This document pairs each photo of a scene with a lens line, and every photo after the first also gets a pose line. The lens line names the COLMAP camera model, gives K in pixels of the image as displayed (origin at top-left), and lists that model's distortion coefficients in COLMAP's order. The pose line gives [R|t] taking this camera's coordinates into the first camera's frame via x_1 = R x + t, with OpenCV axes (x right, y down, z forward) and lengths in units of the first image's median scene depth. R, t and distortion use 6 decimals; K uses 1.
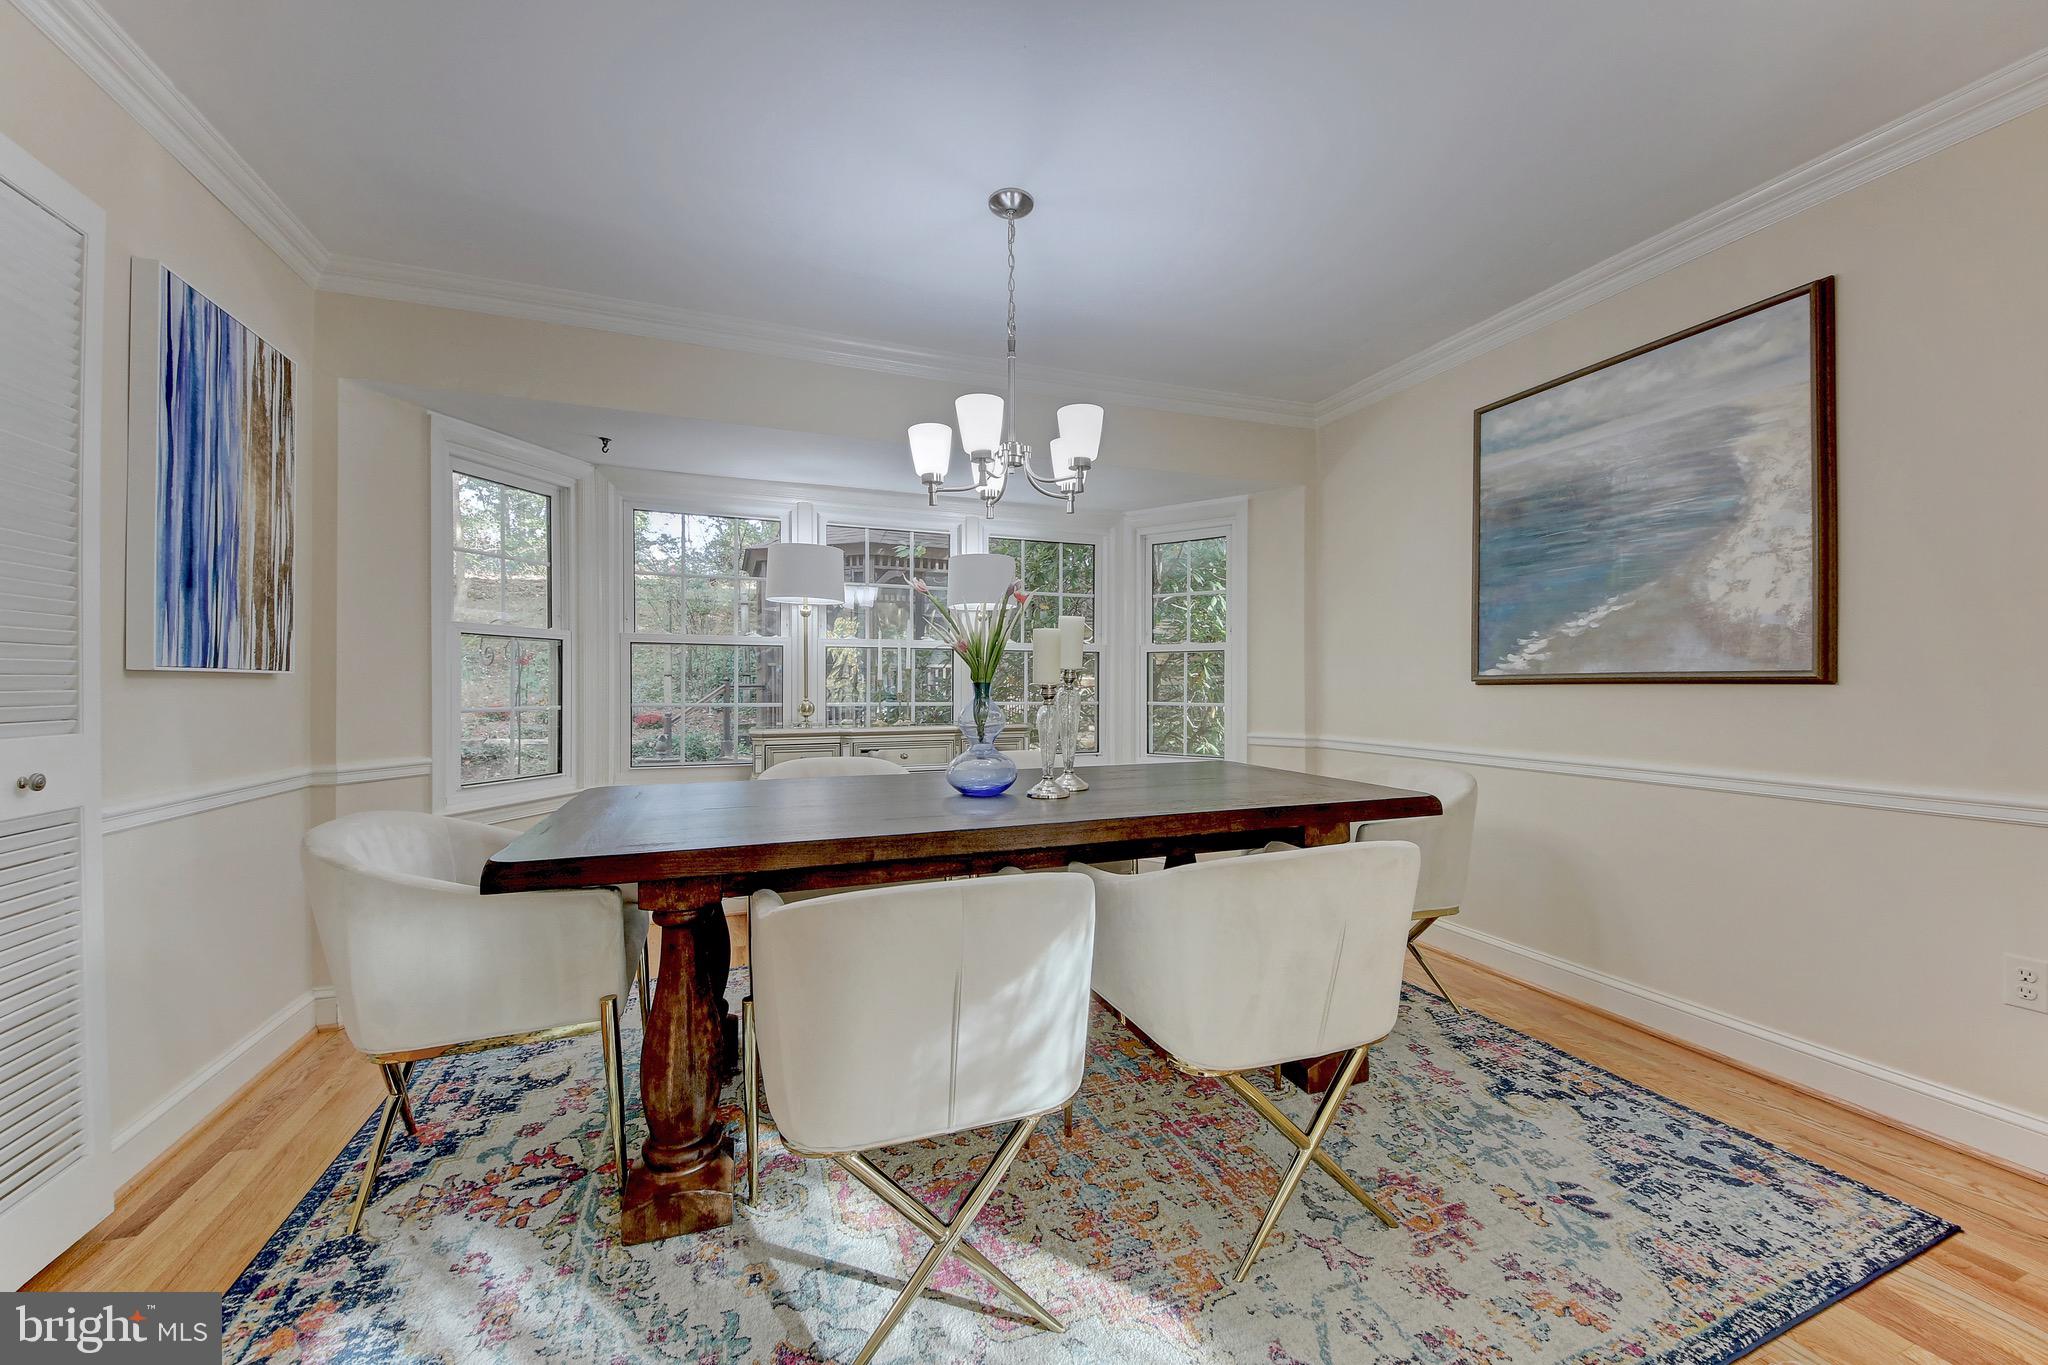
lens RADIAL K [[767.4, 0, 1024.0], [0, 767.4, 682.5], [0, 0, 1]] dist [-0.000701, -0.000189]
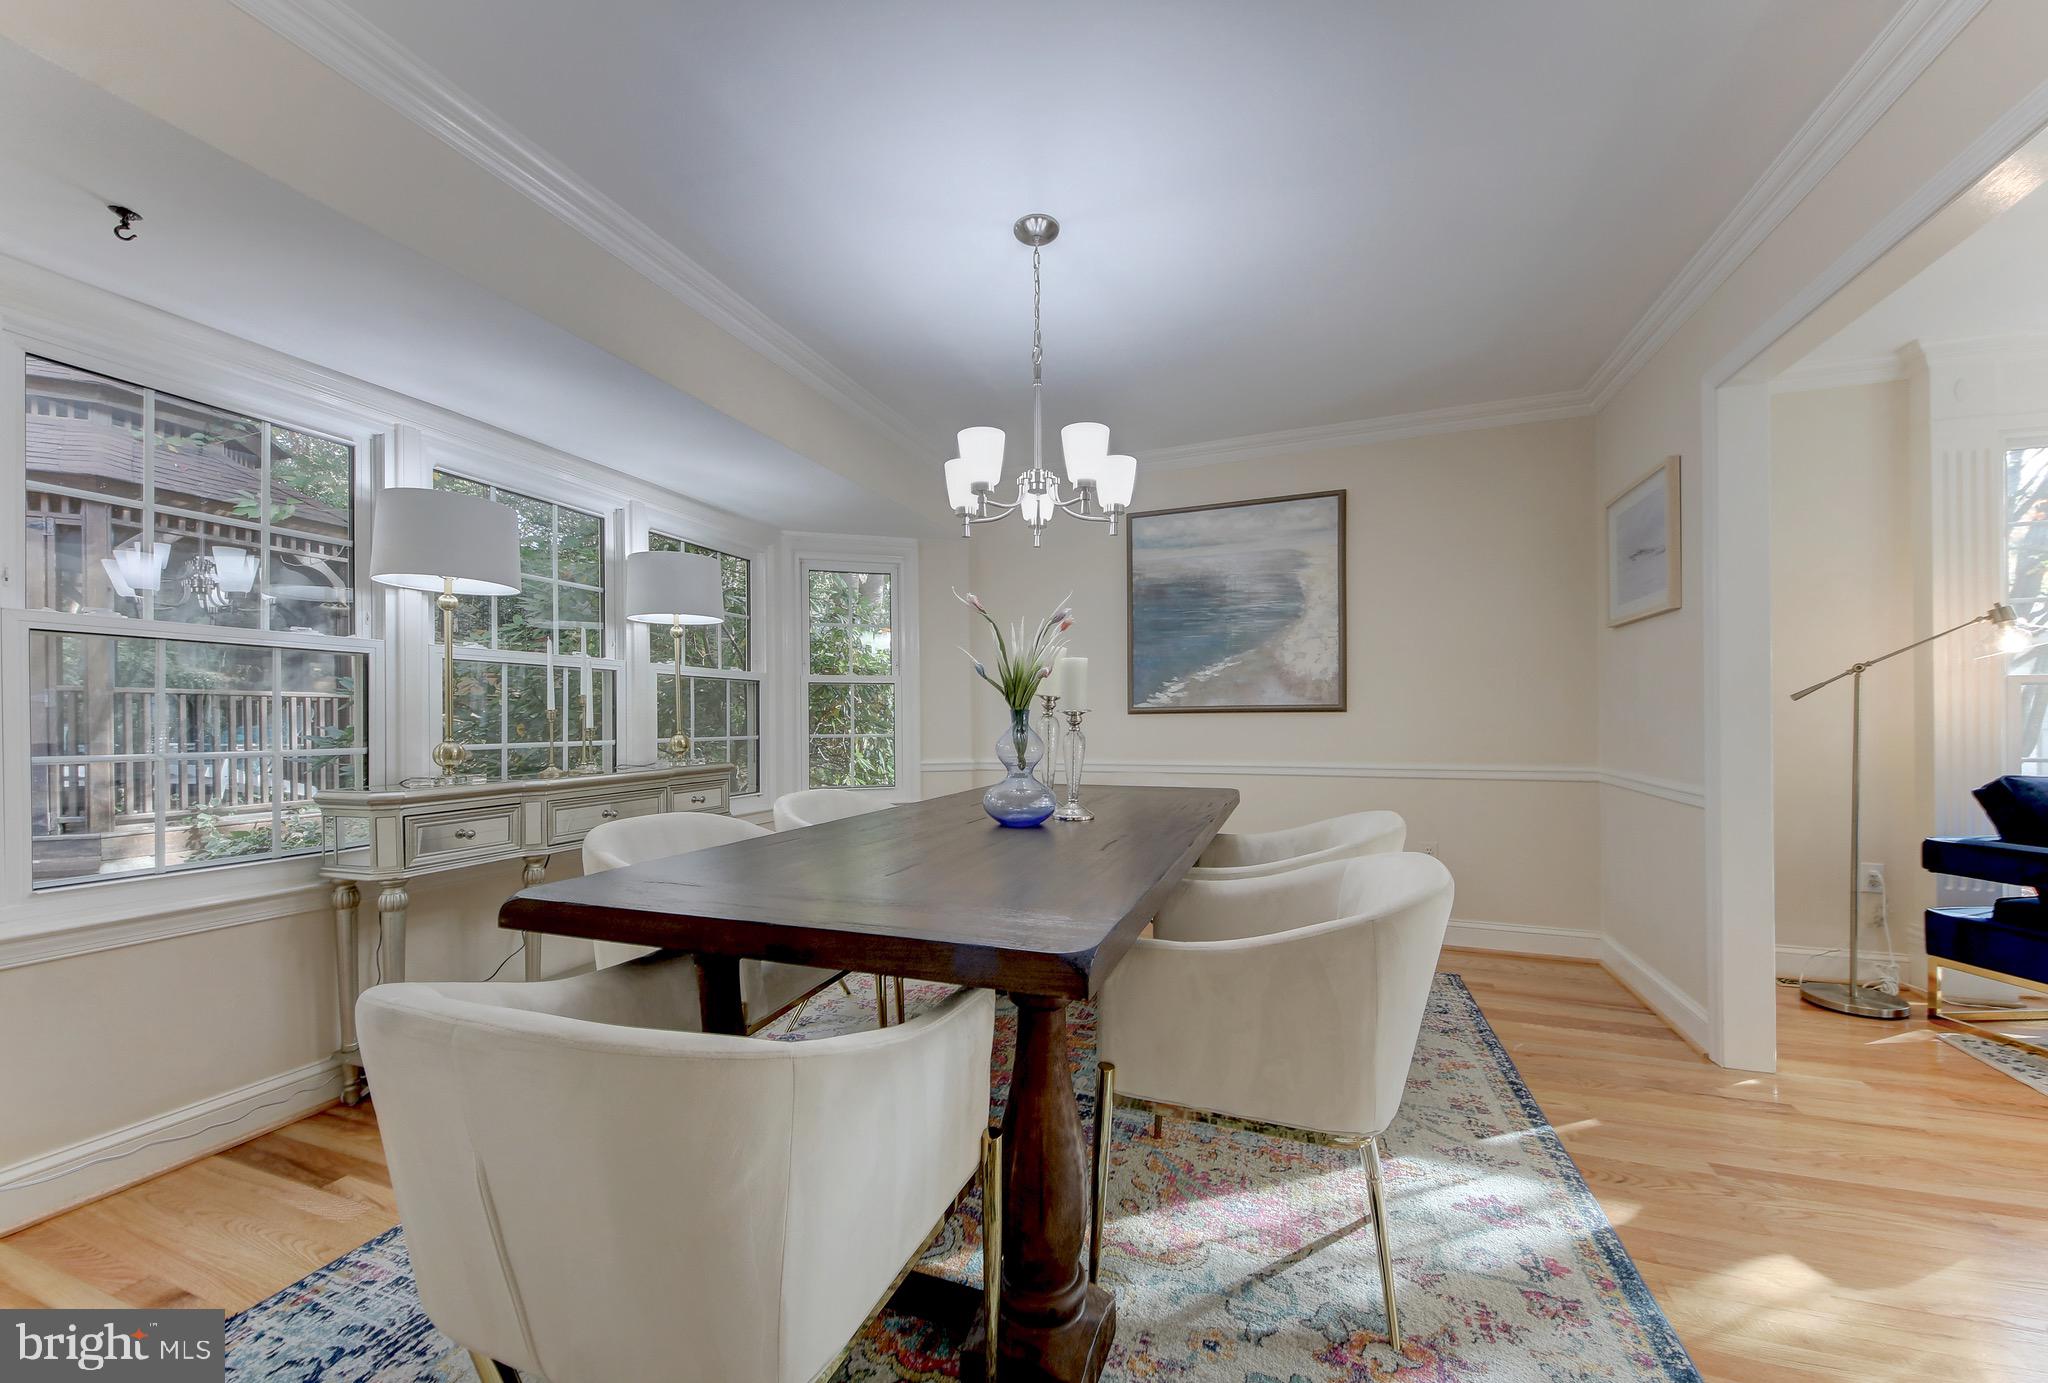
lens RADIAL K [[757.6, 0, 1026.7], [0, 757.6, 714.3], [0, 0, 1]] dist [0.072054, -0.000009]
pose [[0.650653, 0.006970, 0.759343, -0.702298], [0.001624, 0.999943, -0.010569, 0.021222], [-0.759374, 0.008110, 0.650604, 0.315374]]
